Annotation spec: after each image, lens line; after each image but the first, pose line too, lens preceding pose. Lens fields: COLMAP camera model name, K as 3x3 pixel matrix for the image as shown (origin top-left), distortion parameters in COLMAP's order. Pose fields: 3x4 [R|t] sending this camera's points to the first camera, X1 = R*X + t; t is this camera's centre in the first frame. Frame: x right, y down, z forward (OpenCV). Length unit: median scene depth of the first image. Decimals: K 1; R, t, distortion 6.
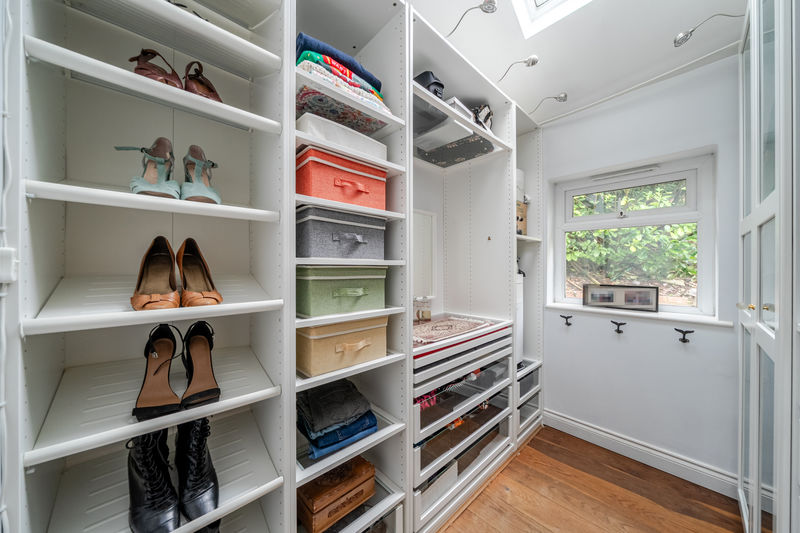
lens RADIAL K [[275.3, 0, 398.6], [0, 275.3, 265.6], [0, 0, 1]] dist [-0.001223, -0.000081]
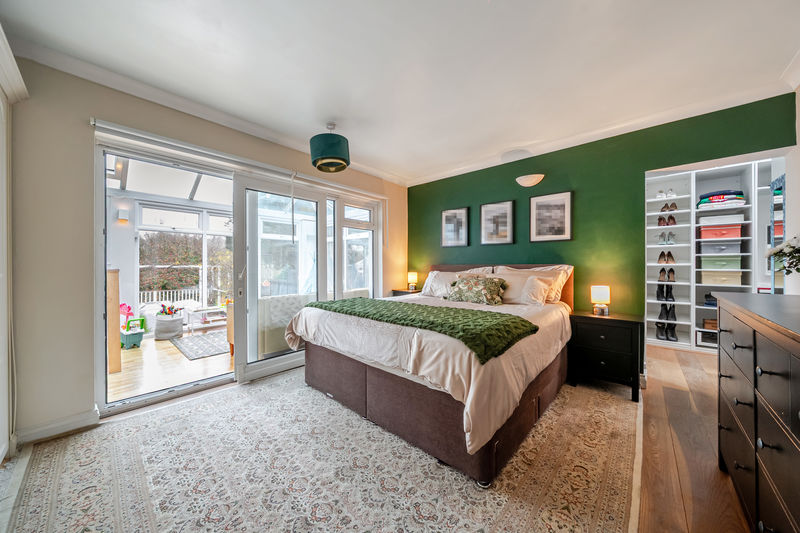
lens RADIAL K [[275.3, 0, 400.5], [0, 275.3, 265.5], [0, 0, 1]] dist [-0.001223, -0.000081]
pose [[0.093687, 0.004972, -0.995589, 3.622516], [0.001278, 0.999986, 0.005114, 0.123218], [0.995601, -0.001752, 0.093679, -4.170144]]
